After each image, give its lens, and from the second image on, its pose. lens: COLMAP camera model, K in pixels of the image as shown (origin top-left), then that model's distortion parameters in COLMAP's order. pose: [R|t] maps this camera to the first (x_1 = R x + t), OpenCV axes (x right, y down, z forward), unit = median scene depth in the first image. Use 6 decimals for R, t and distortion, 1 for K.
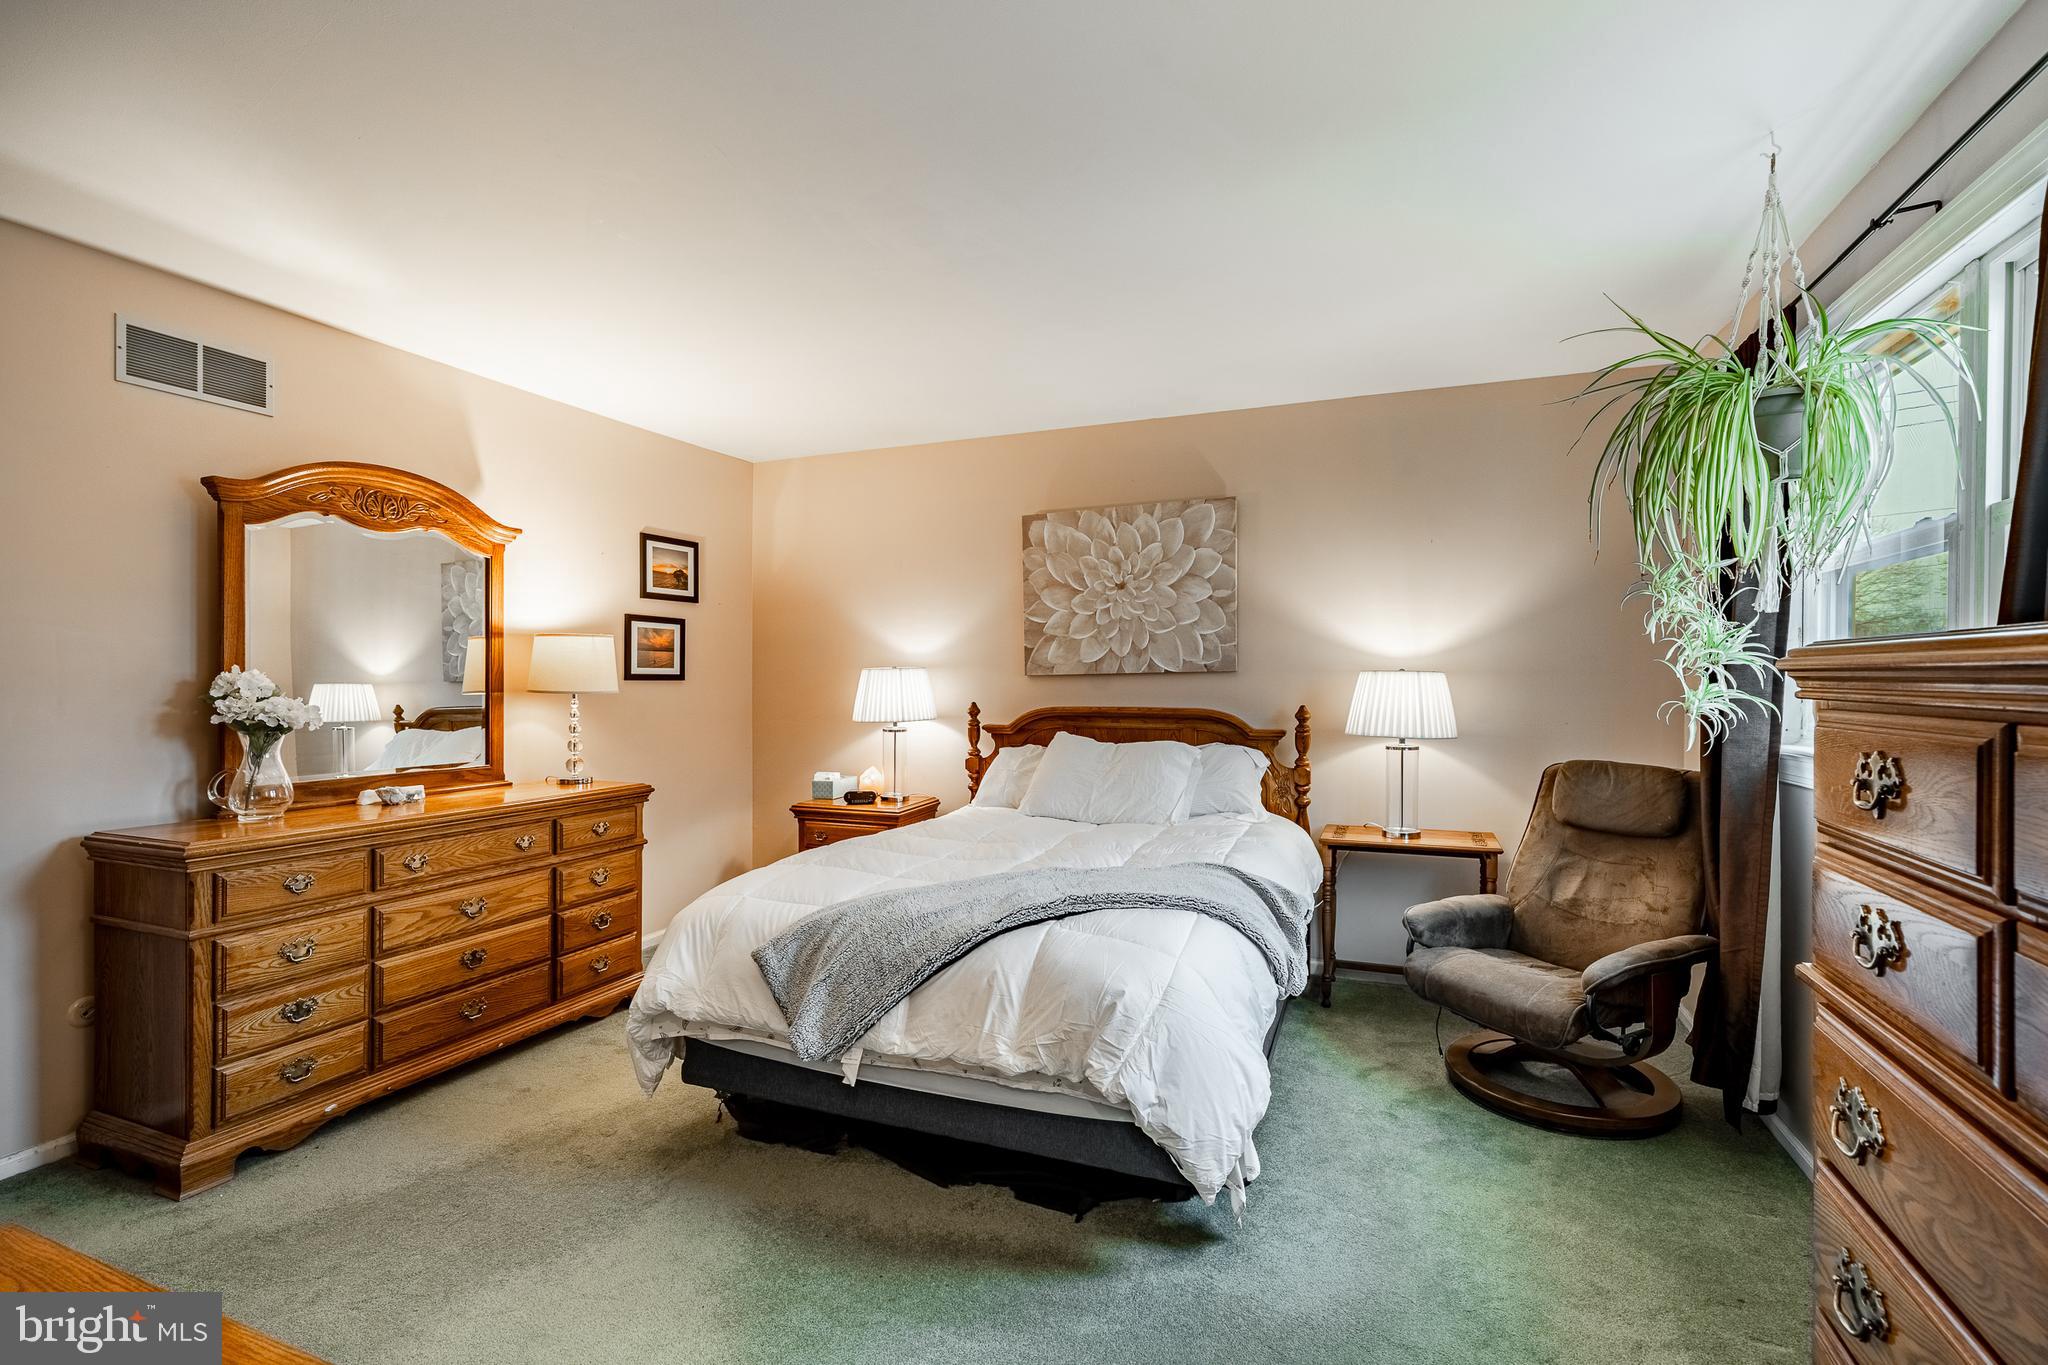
lens RADIAL K [[949.5, 0, 1025.8], [0, 949.5, 666.2], [0, 0, 1]] dist [-0.001196, -0.000153]
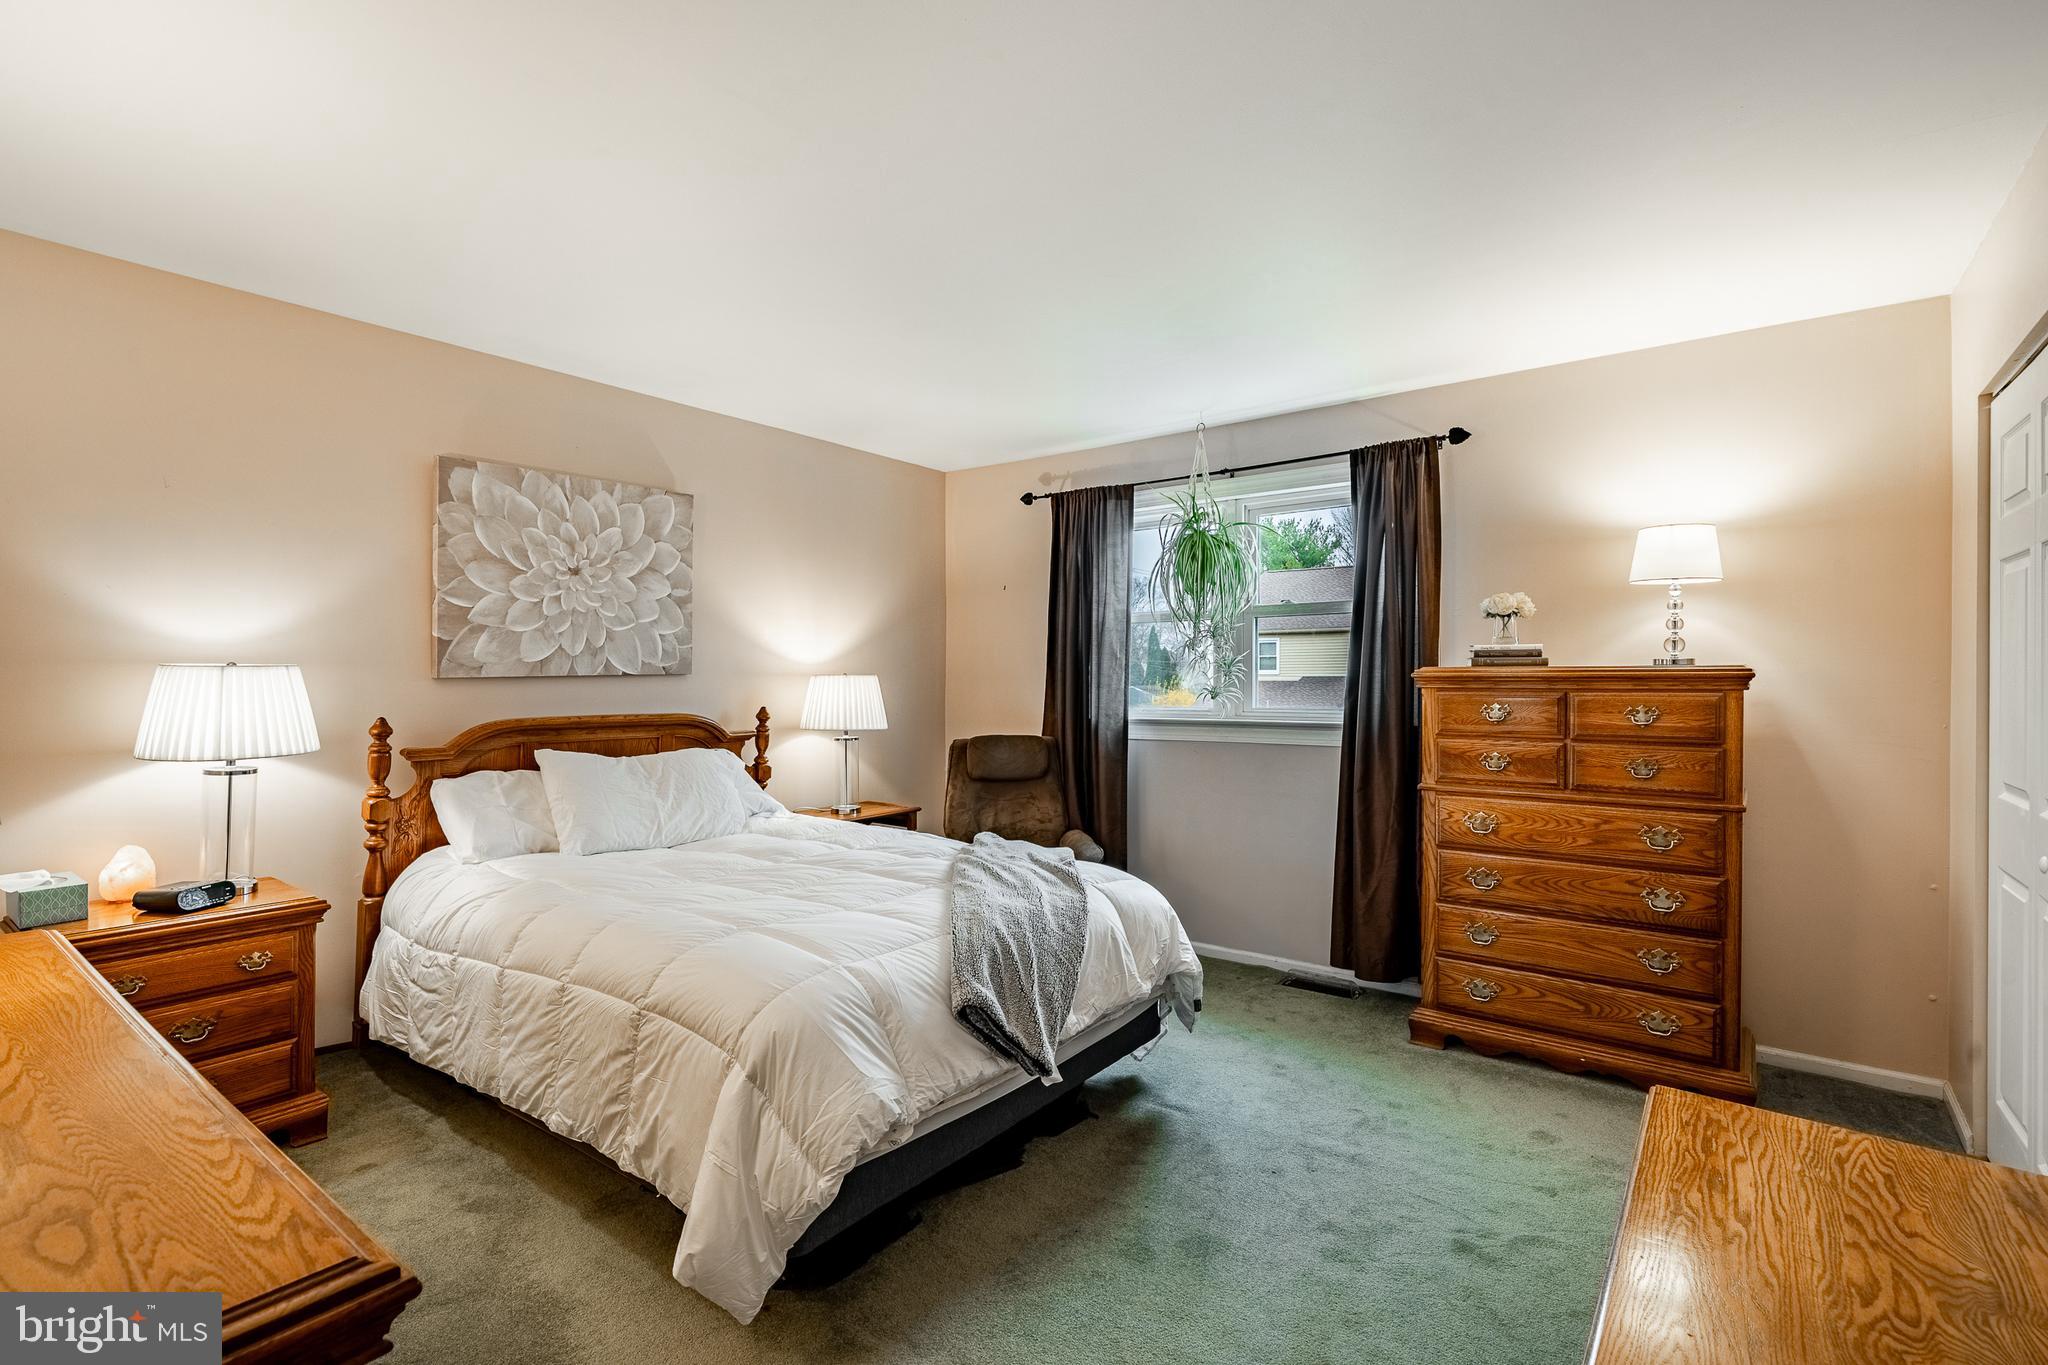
lens RADIAL K [[933.4, 0, 1009.5], [0, 933.4, 690.7], [0, 0, 1]] dist [-0.002110, -0.000143]
pose [[0.265254, -0.009961, 0.964127, -0.593775], [-0.006182, 0.999909, 0.012032, 0.008516], [-0.964159, -0.009152, 0.265169, 0.413131]]
